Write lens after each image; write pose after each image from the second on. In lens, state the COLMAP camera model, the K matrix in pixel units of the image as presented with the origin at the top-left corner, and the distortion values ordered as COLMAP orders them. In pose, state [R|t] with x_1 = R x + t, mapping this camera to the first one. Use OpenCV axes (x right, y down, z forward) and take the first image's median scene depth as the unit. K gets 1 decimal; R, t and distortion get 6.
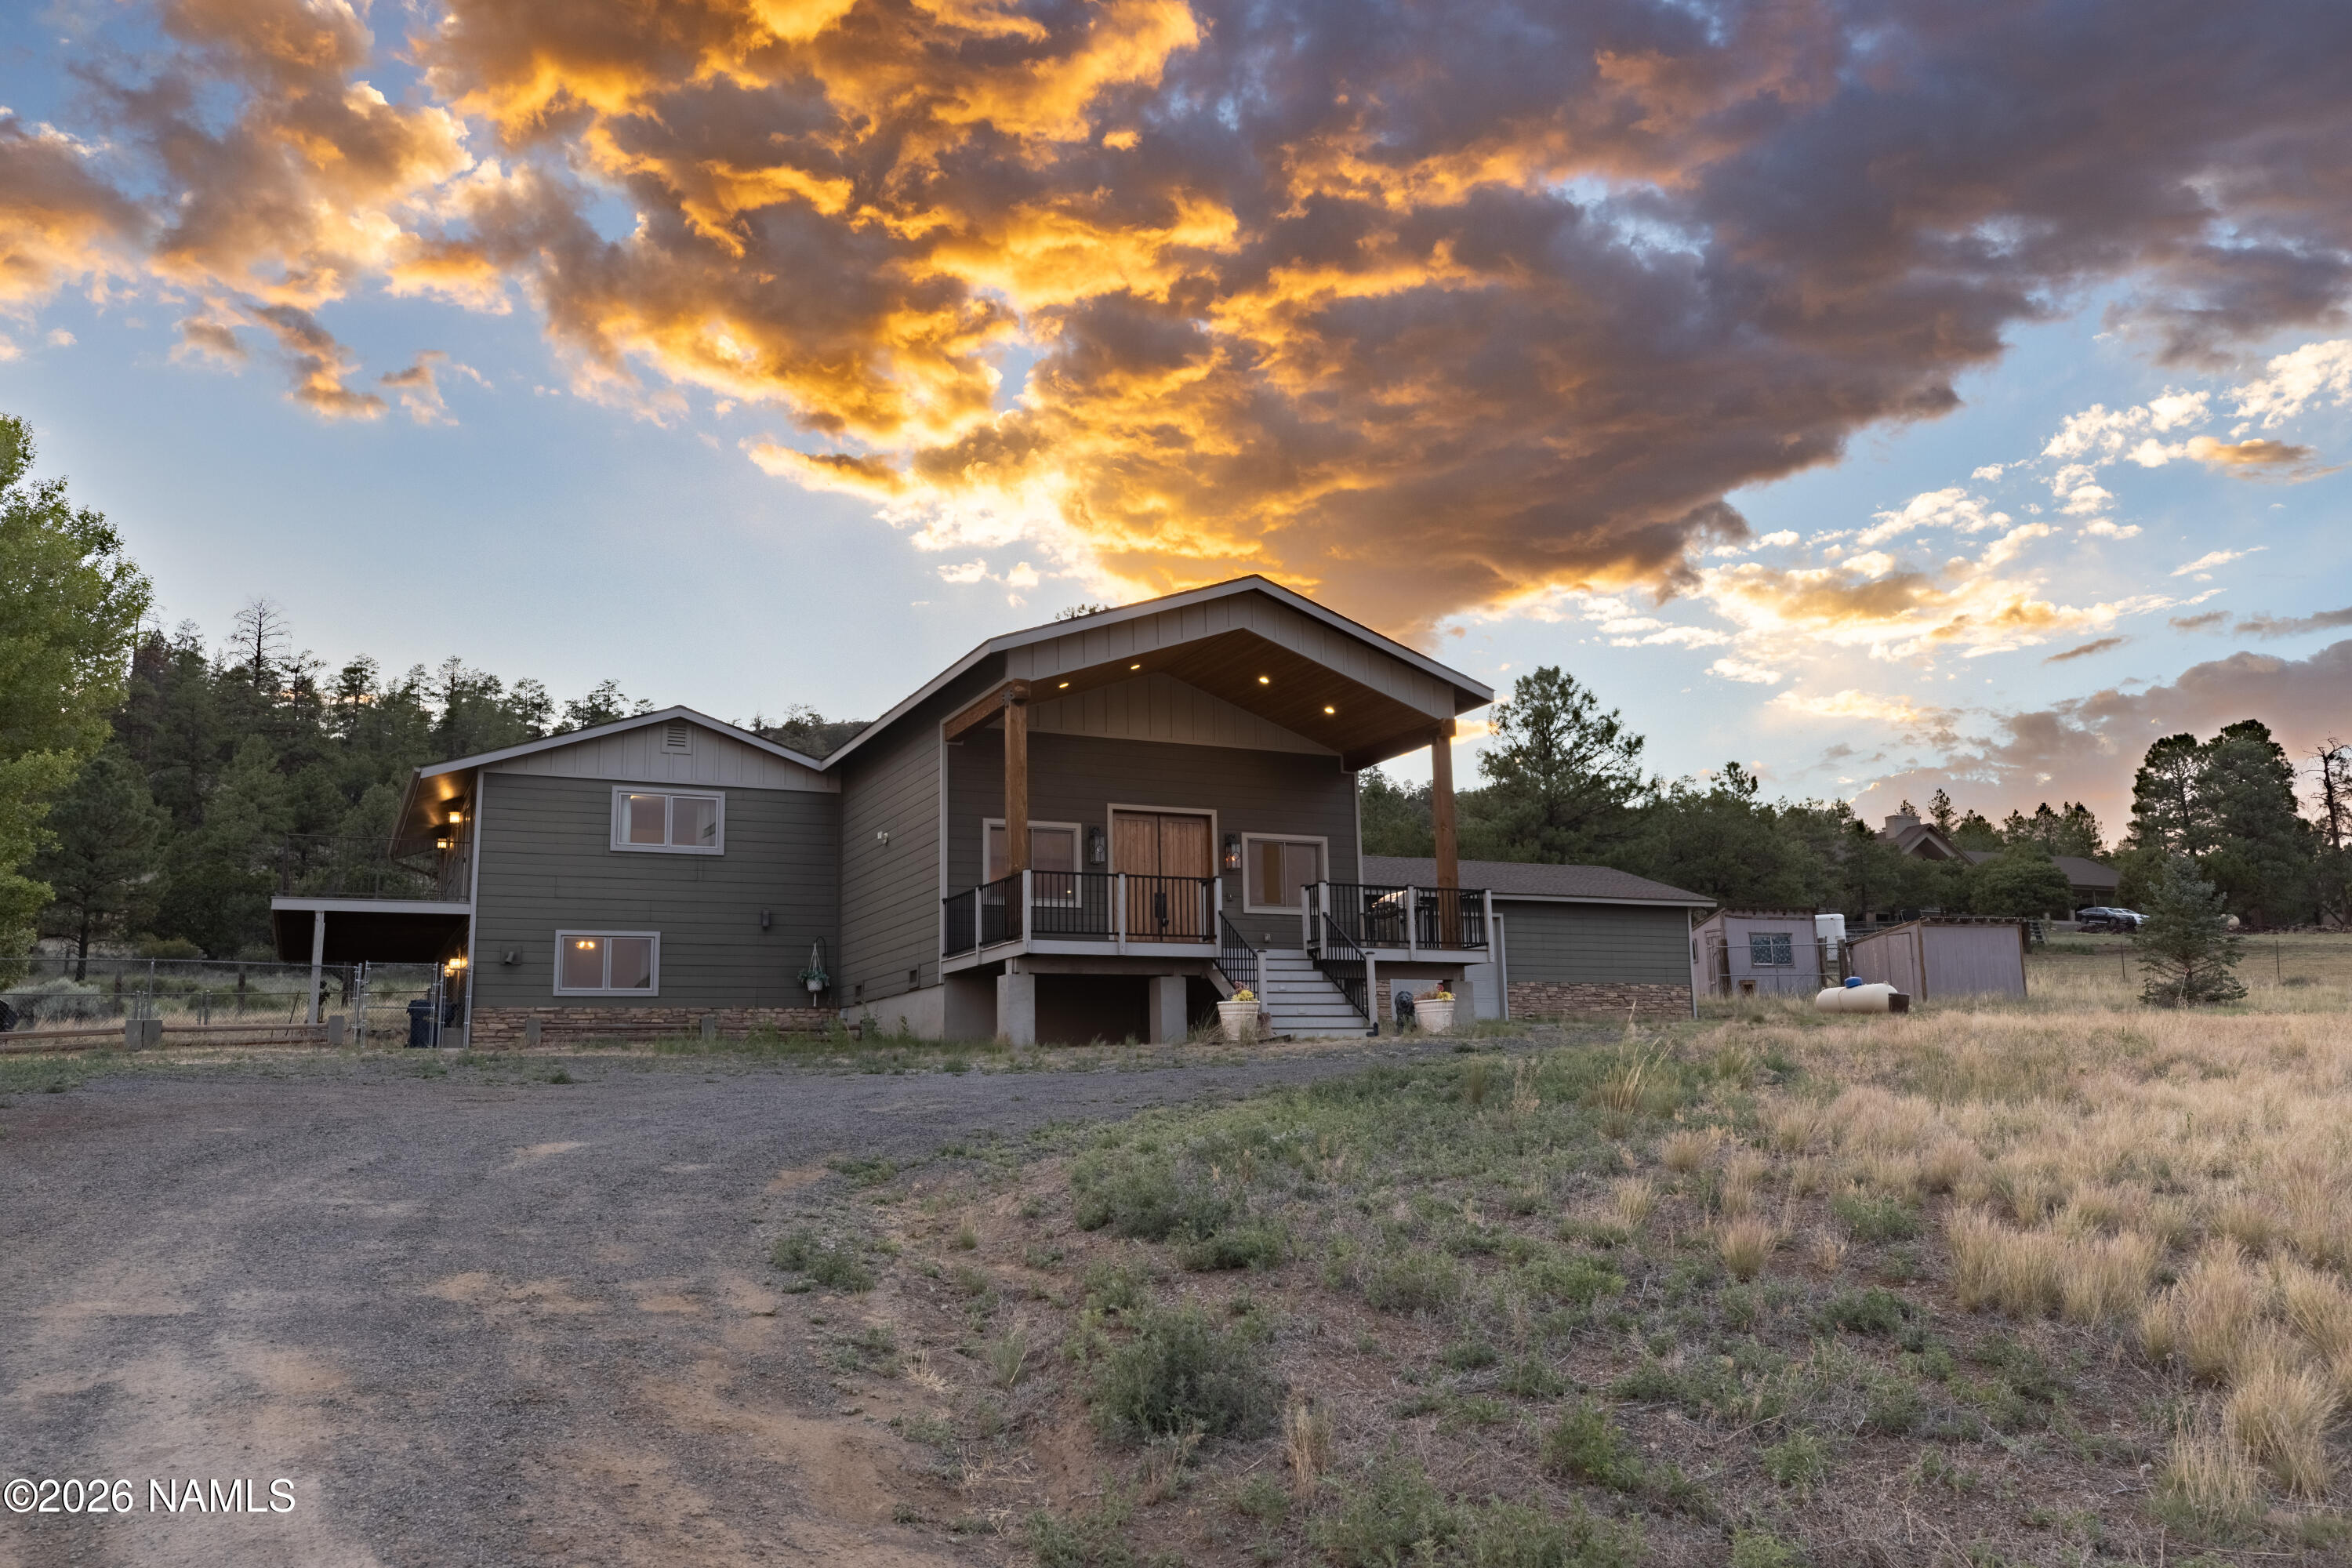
lens RADIAL K [[1824.5, 0, 1174.2], [0, 1824.5, 803.5], [0, 0, 1]] dist [0.024611, 0.020104]
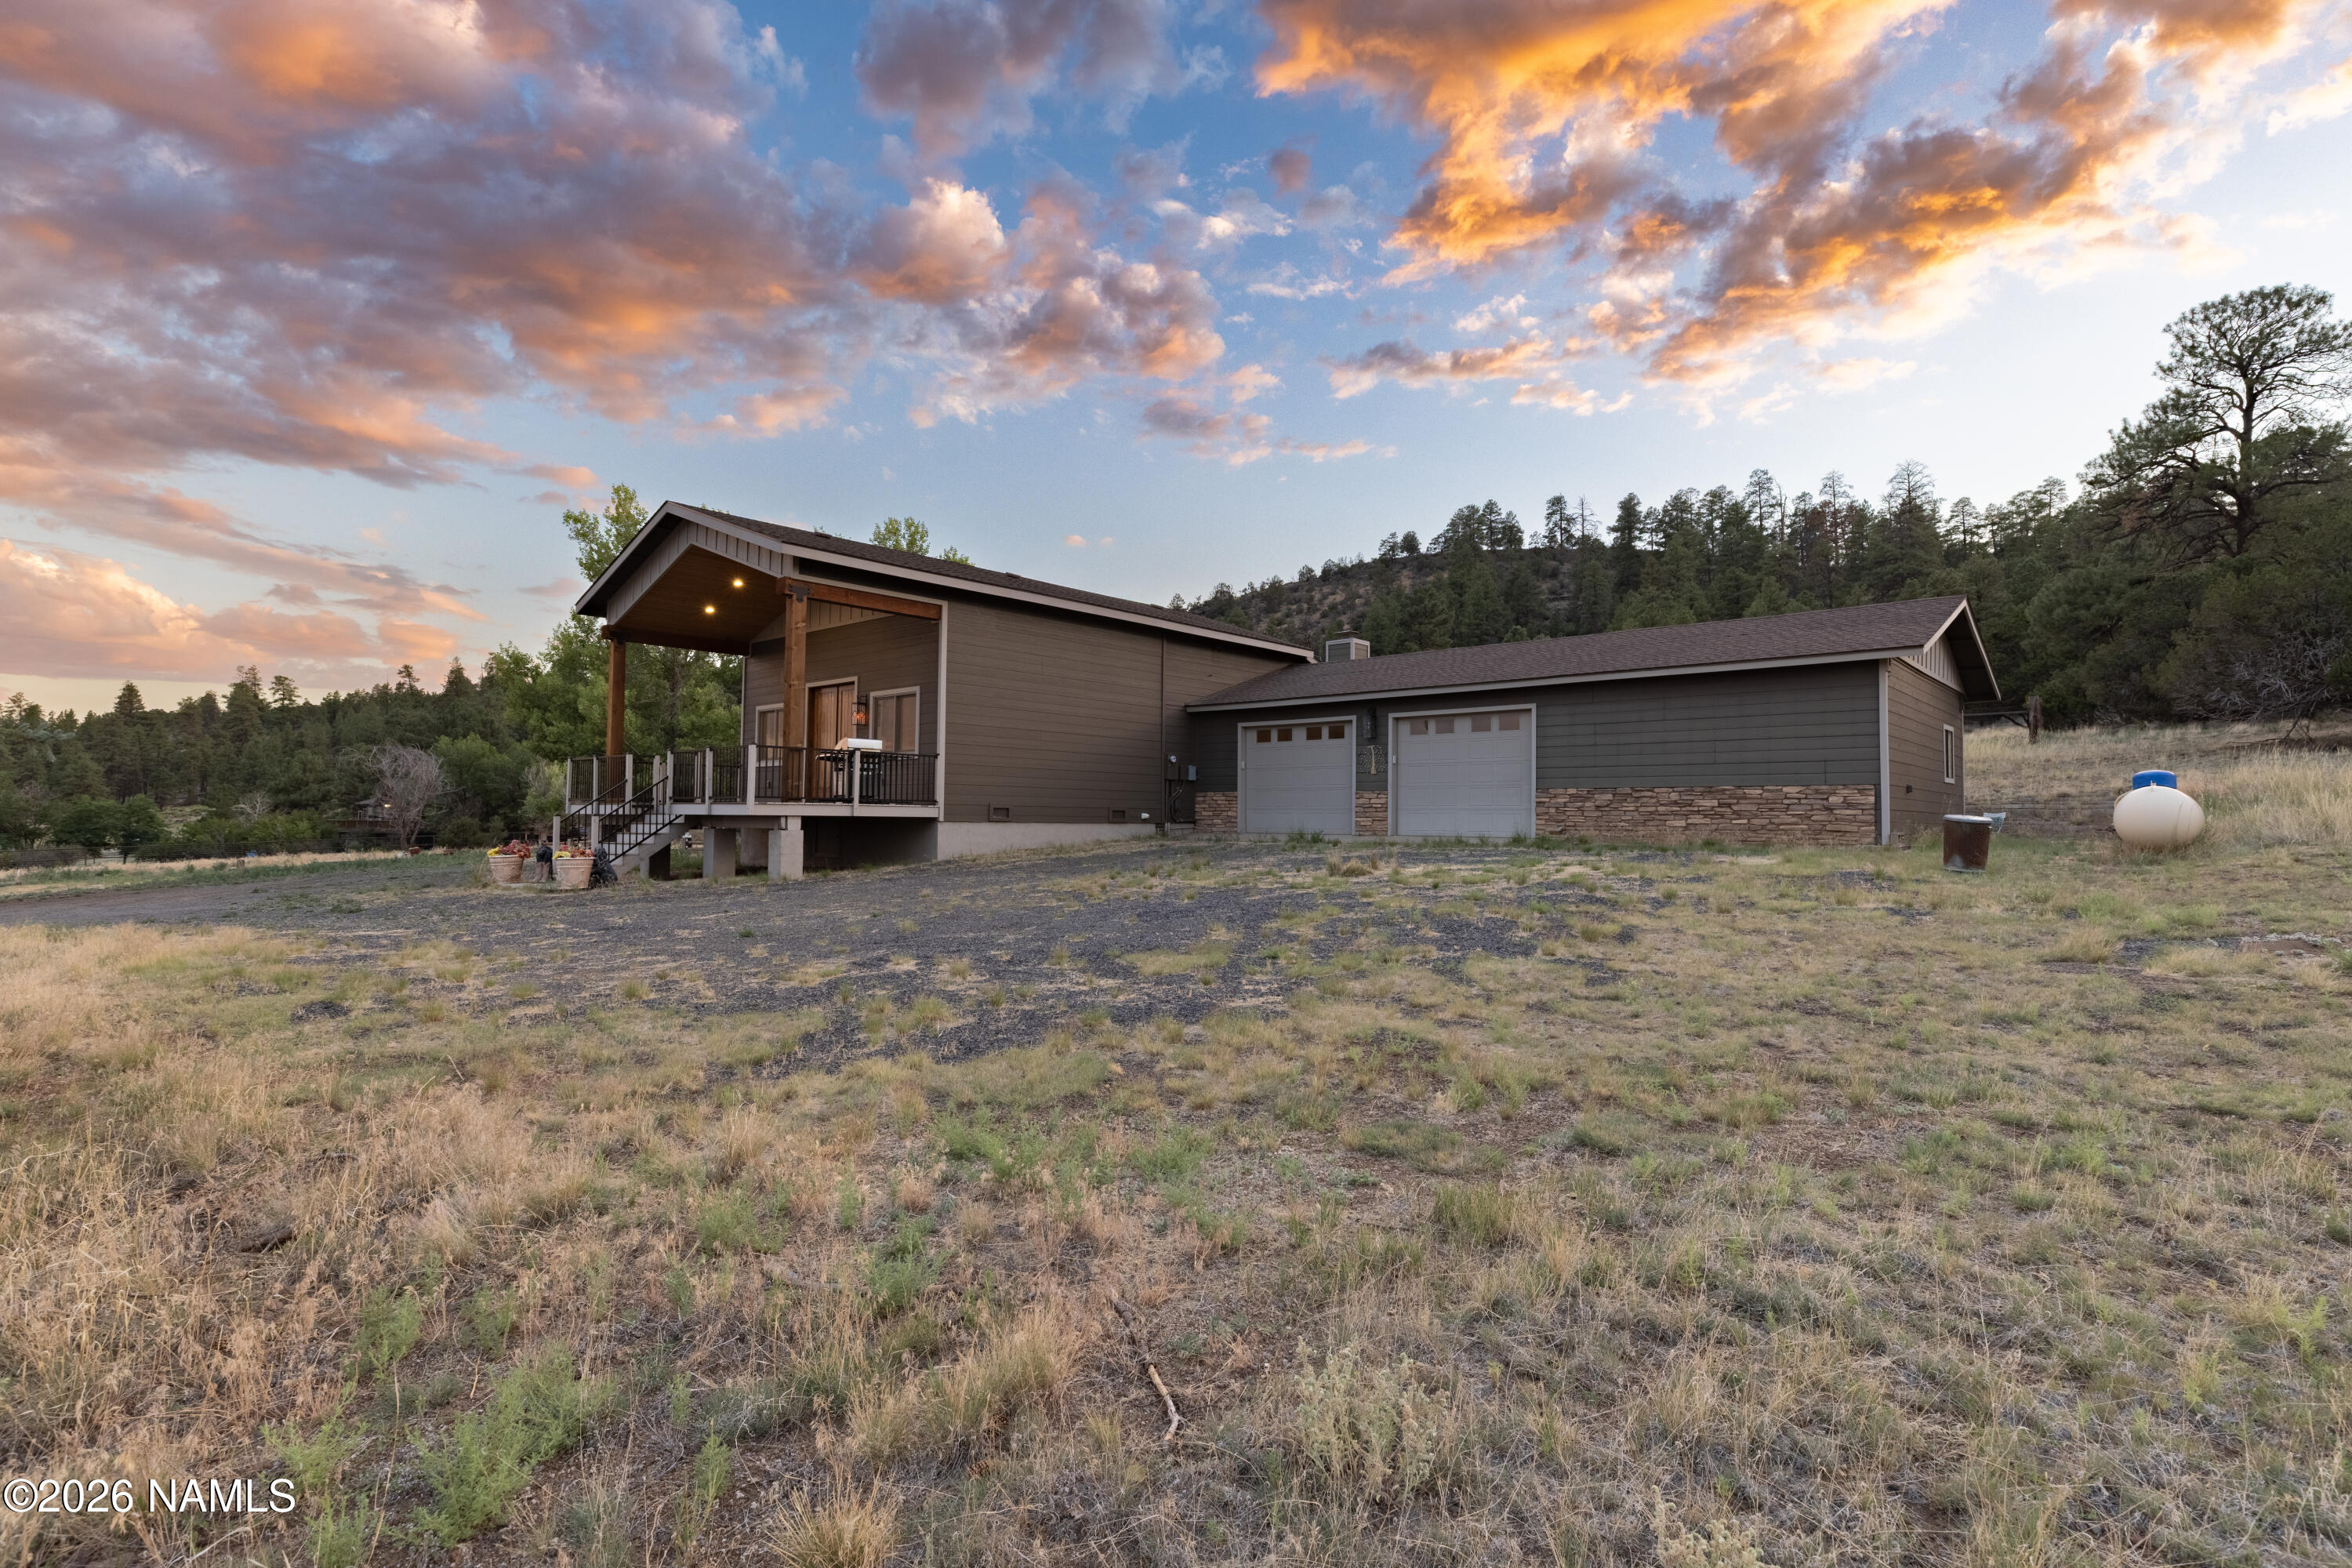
lens RADIAL K [[1175.5, 0, 1170.4], [0, 1175.5, 776.5], [0, 0, 1]] dist [0.001005, 0.001194]
pose [[0.356027, -0.012455, -0.934393, 0.132325], [0.138666, 0.989545, 0.039645, 0.010808], [0.924130, -0.143683, 0.354032, 0.146478]]
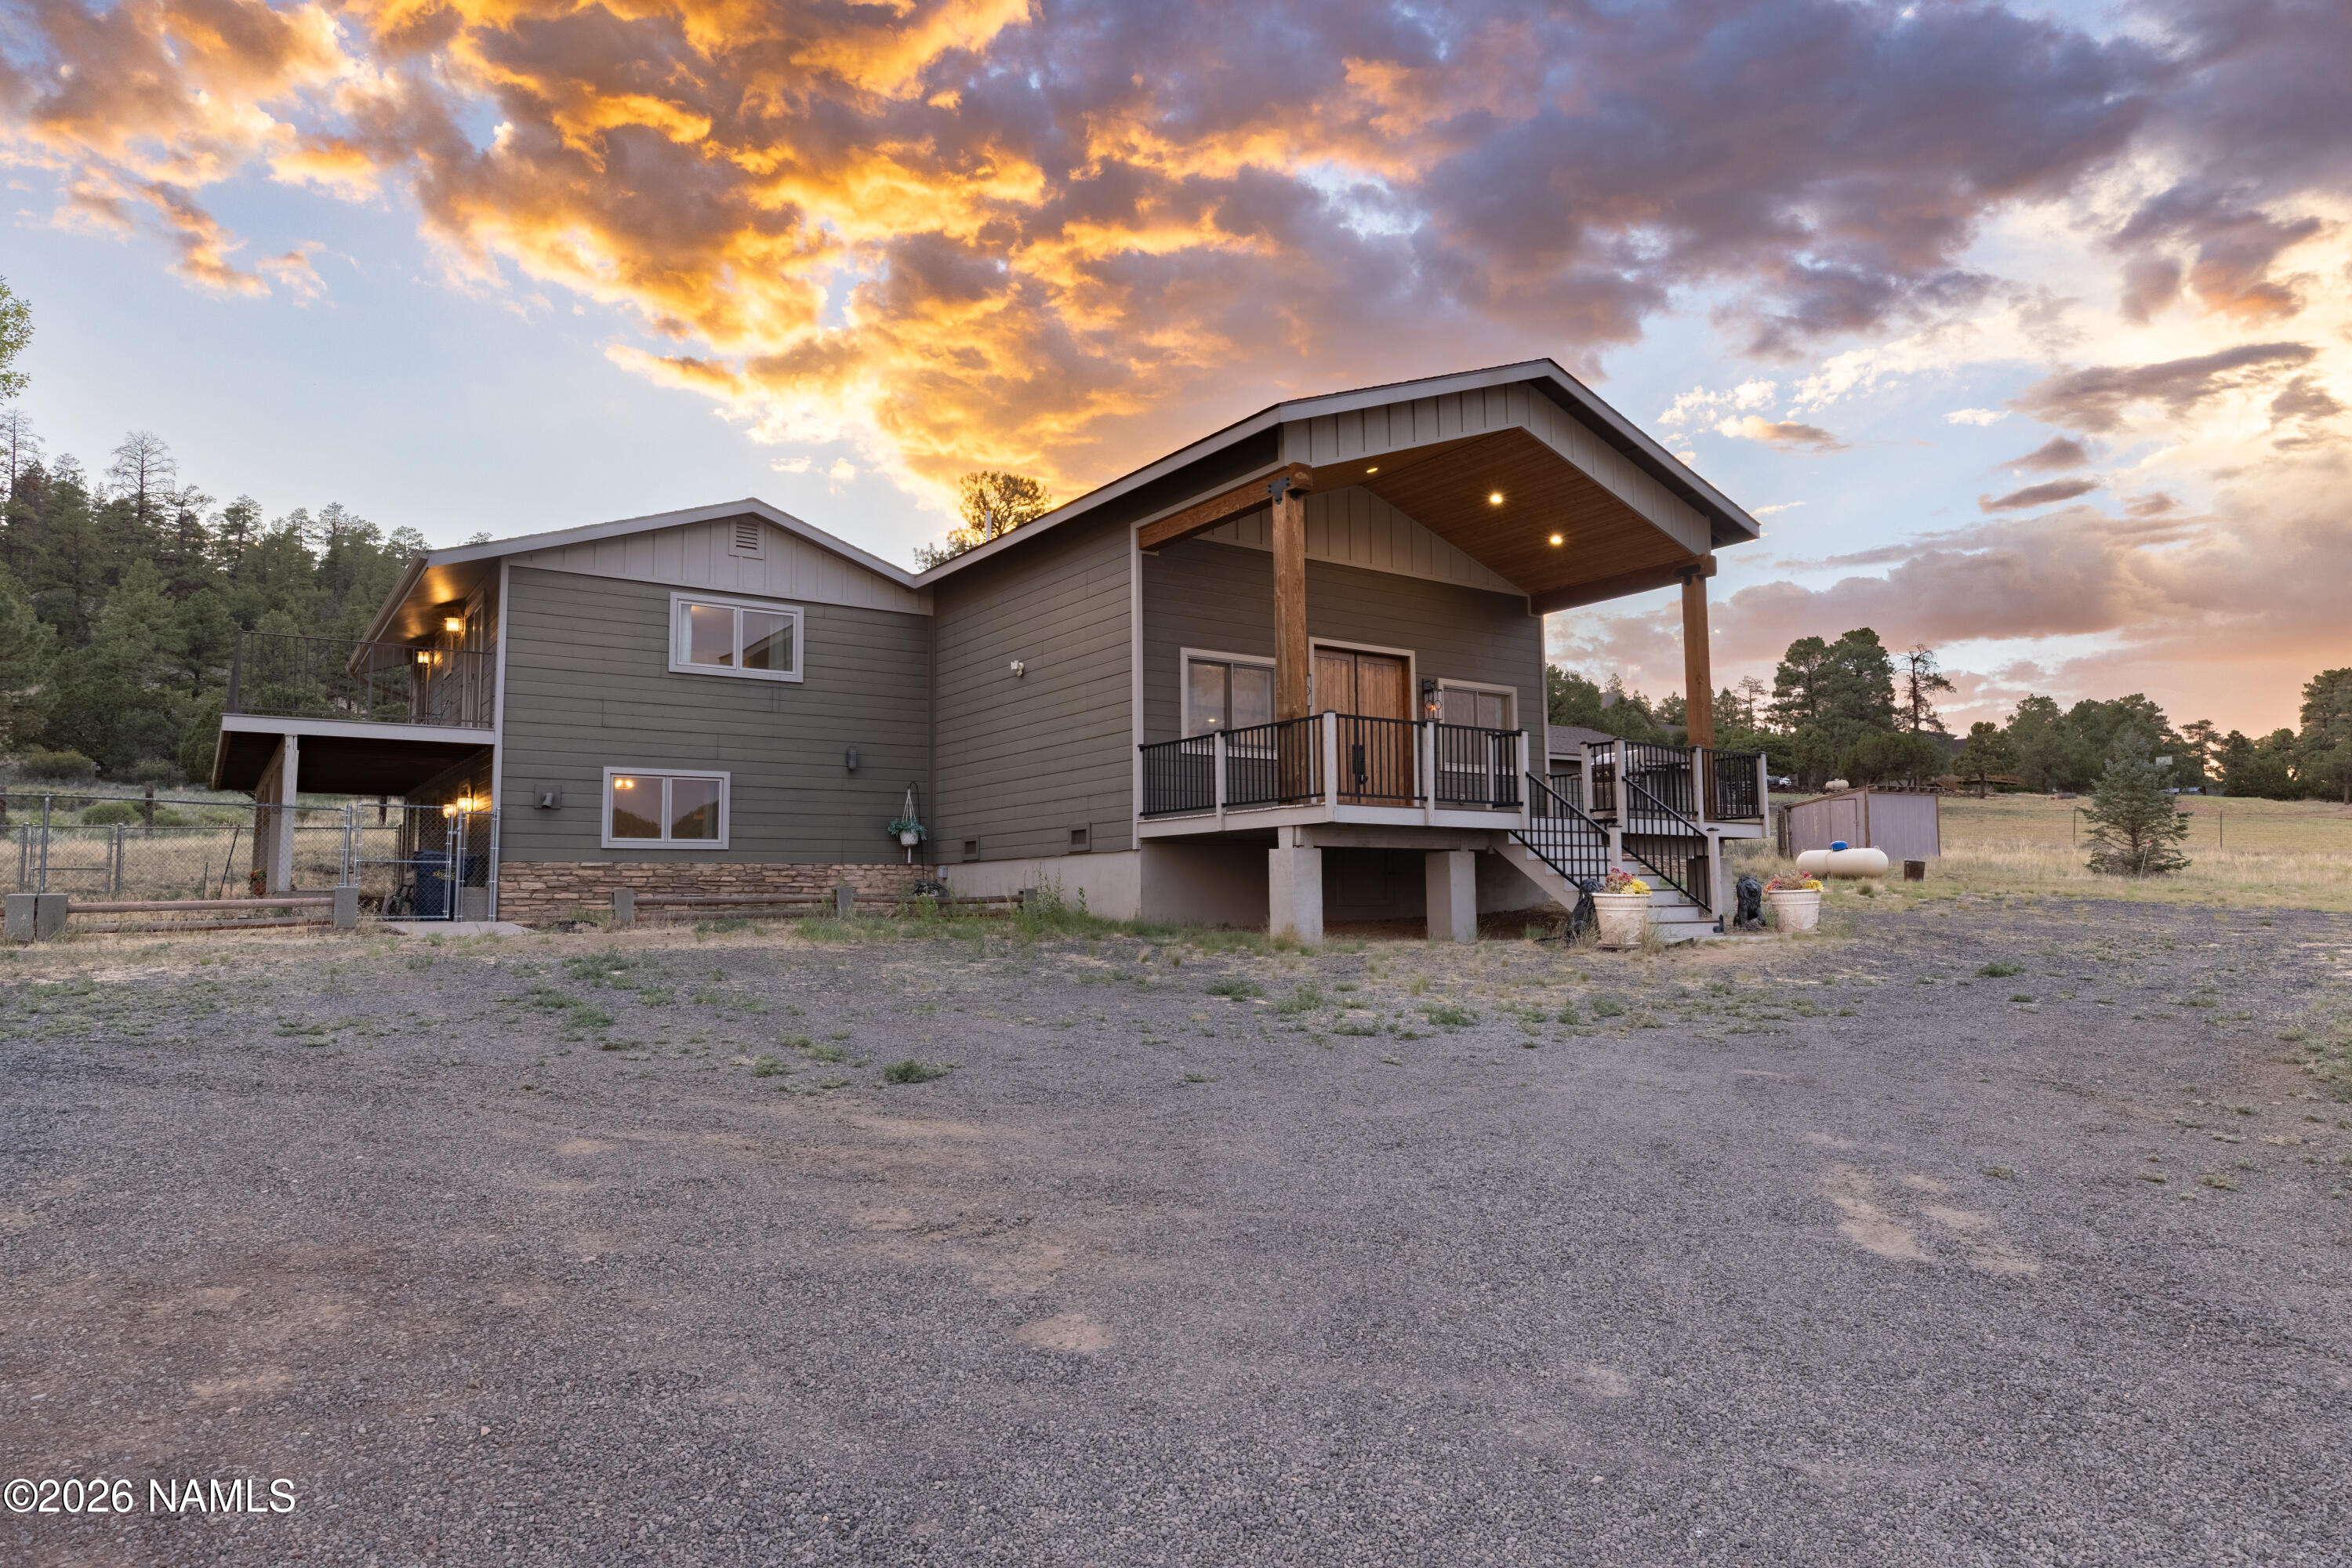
lens RADIAL K [[1444.8, 0, 1182.5], [0, 1444.8, 758.0], [0, 0, 1]] dist [0.023410, -0.003133]
pose [[0.987028, 0.029653, 0.157785, -0.030952], [-0.039411, 0.997475, 0.059083, 0.002928], [-0.155634, -0.064535, 0.985704, 0.054829]]
